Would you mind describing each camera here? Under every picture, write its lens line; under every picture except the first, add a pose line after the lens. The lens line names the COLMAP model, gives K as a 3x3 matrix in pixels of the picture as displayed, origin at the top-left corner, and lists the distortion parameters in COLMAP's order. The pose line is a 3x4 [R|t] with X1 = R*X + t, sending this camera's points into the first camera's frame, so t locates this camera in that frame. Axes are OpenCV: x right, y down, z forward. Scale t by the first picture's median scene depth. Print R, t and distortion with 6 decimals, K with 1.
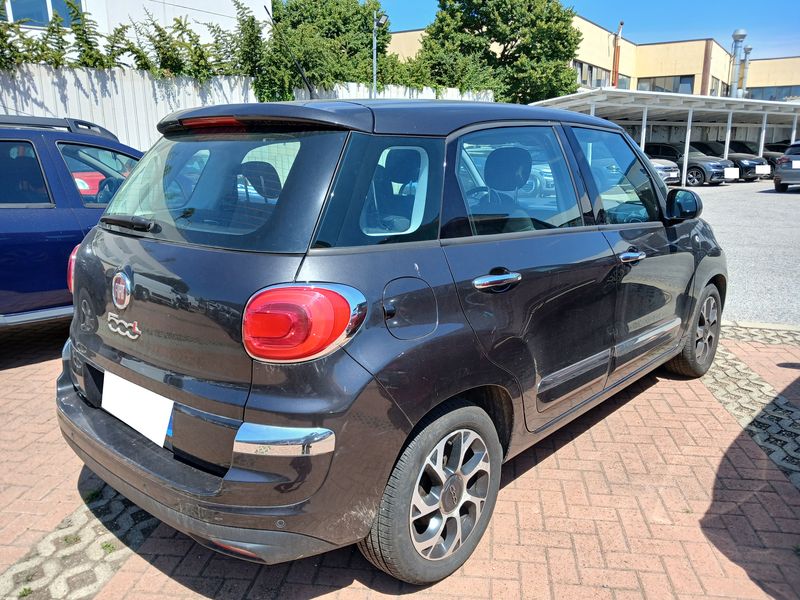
lens RADIAL K [[645.1, 0, 401.1], [0, 645.1, 300.5], [0, 0, 1]] dist [0.003852, -0.010027]
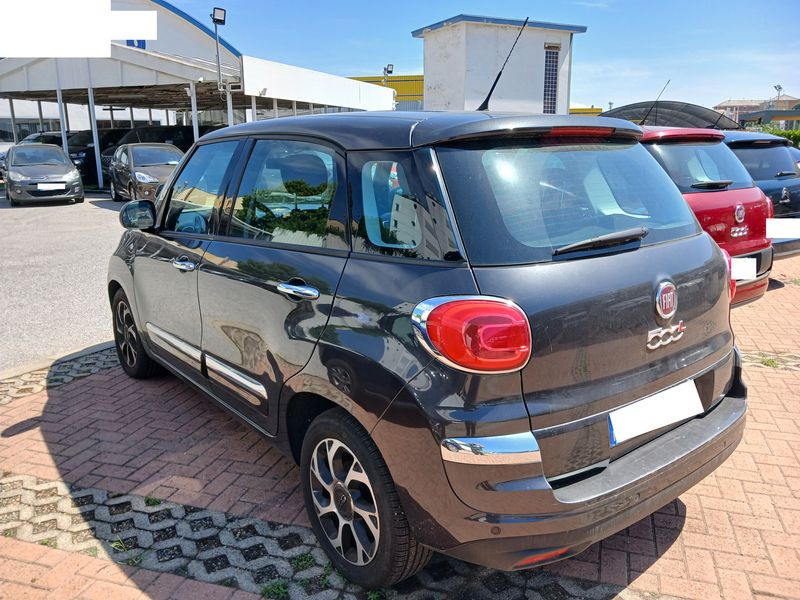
lens RADIAL K [[645.1, 0, 402.0], [0, 645.1, 297.3], [0, 0, 1]] dist [0.003852, -0.010027]
pose [[0.158762, -0.217125, 0.963147, -0.125869], [0.232726, 0.956261, 0.177211, -0.025321], [-0.959496, 0.196015, 0.202349, 0.101752]]
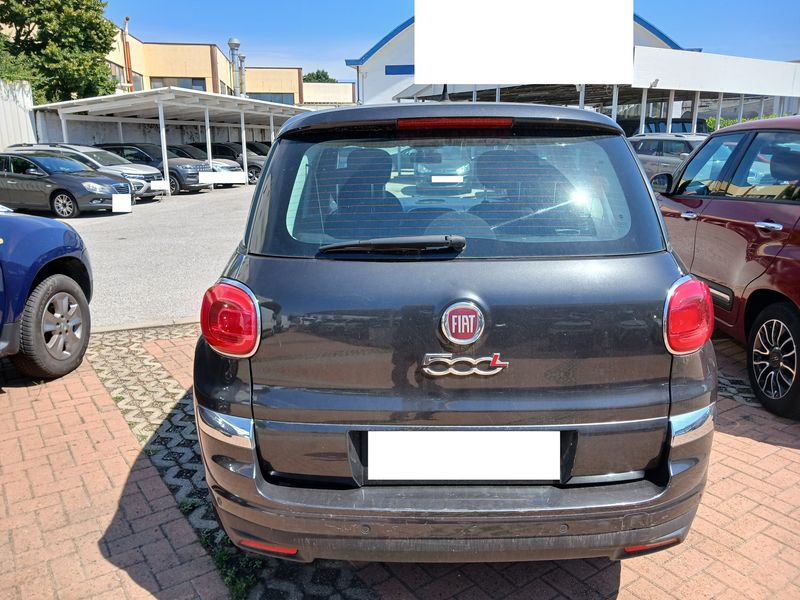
lens RADIAL K [[645.1, 0, 402.9], [0, 645.1, 305.5], [0, 0, 1]] dist [0.003852, -0.010027]
pose [[0.740026, -0.156868, 0.654029, -0.089215], [0.151412, 0.986315, 0.065246, -0.009066], [-0.655314, 0.050744, 0.753650, 0.034577]]
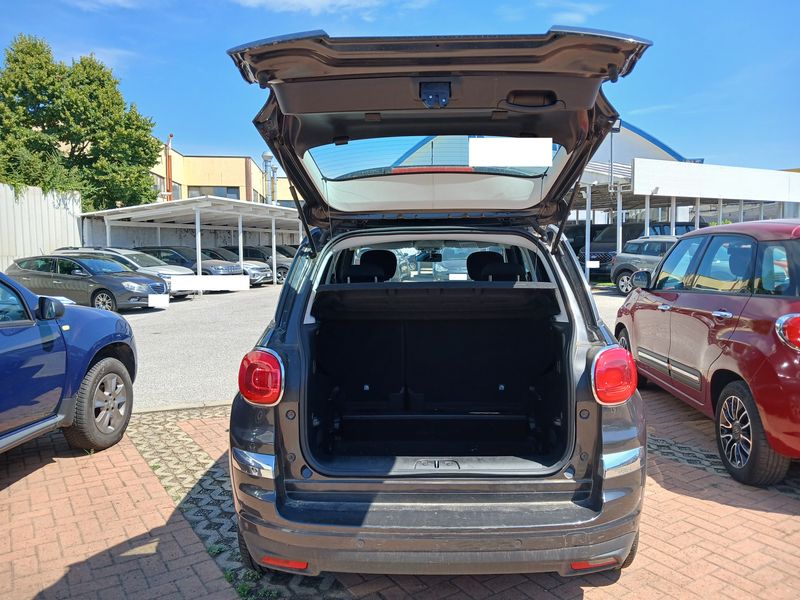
lens RADIAL K [[645.1, 0, 407.8], [0, 645.1, 293.2], [0, 0, 1]] dist [0.003852, -0.010027]
pose [[0.758967, -0.042563, 0.649737, -0.101923], [0.149168, 0.982689, -0.109870, -0.003952], [-0.633813, 0.180308, 0.752177, 0.013494]]
